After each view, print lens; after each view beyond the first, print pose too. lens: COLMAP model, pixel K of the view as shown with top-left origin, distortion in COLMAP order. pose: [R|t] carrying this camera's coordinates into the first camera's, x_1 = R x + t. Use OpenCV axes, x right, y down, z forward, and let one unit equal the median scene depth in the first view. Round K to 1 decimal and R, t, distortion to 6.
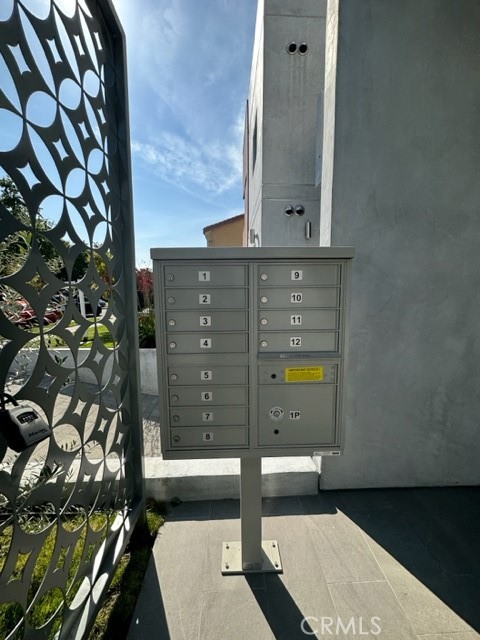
lens RADIAL K [[253.6, 0, 239.5], [0, 253.6, 318.4], [0, 0, 1]] dist [-0.002335, -0.000200]
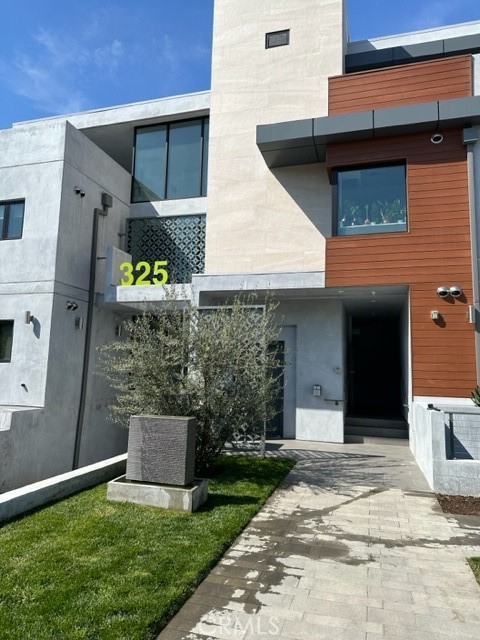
lens RADIAL K [[443.2, 0, 244.2], [0, 443.2, 316.8], [0, 0, 1]] dist [0.084232, -0.112406]
pose [[0.309420, 0.127056, 0.942399, -5.028370], [0.075765, 0.984589, -0.157621, 0.109608], [-0.947902, 0.120172, 0.295025, -1.409068]]
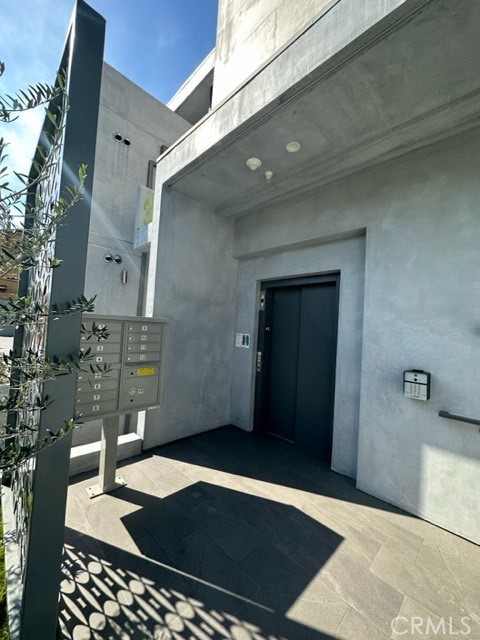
lens RADIAL K [[253.6, 0, 239.5], [0, 253.6, 318.4], [0, 0, 1]] dist [-0.002335, -0.000200]
pose [[0.731473, 0.069786, 0.678290, -0.441254], [0.014526, 0.992928, -0.117822, 0.017507], [-0.681716, 0.096037, 0.725287, -0.792252]]
